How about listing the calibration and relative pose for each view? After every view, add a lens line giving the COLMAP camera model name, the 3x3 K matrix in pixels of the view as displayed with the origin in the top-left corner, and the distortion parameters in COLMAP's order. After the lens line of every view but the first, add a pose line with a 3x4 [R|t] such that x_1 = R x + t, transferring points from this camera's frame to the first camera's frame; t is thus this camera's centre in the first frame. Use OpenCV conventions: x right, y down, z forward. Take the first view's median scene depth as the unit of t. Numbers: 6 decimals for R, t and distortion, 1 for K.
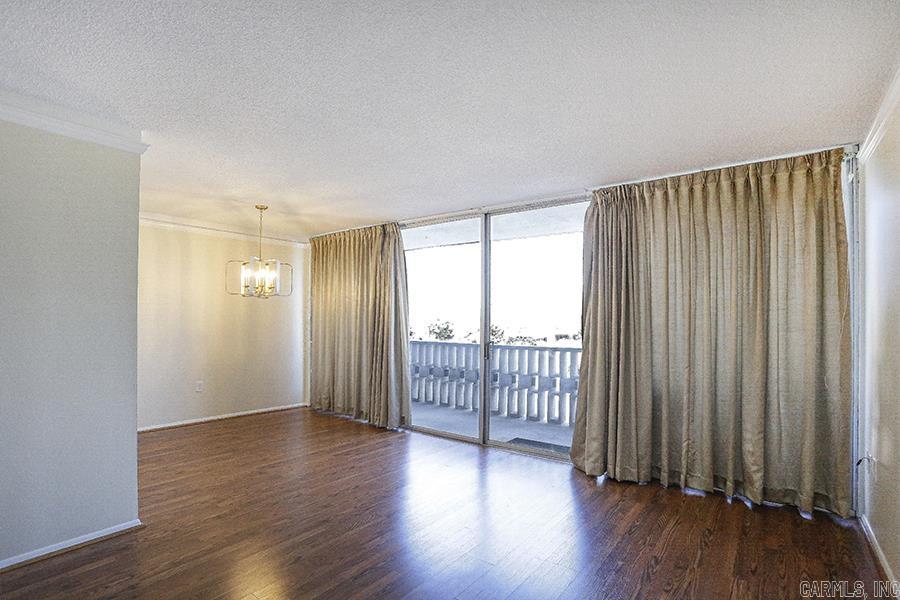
lens RADIAL K [[443.1, 0, 424.7], [0, 443.1, 324.4], [0, 0, 1]] dist [-0.000184, 0.000017]
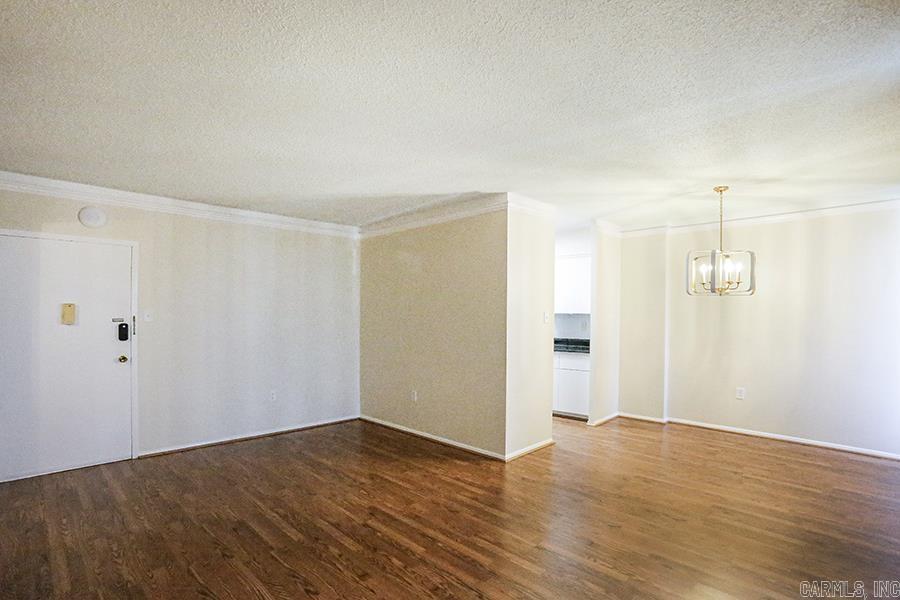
lens RADIAL K [[435.0, 0, 450.0], [0, 435.0, 300.0], [0, 0, 1]] dist [-0.000820, 0.000226]
pose [[-0.090829, -0.021488, -0.995635, 0.463156], [-0.005661, 0.999762, -0.021061, -0.029942], [0.995850, 0.003723, -0.090929, 0.516215]]
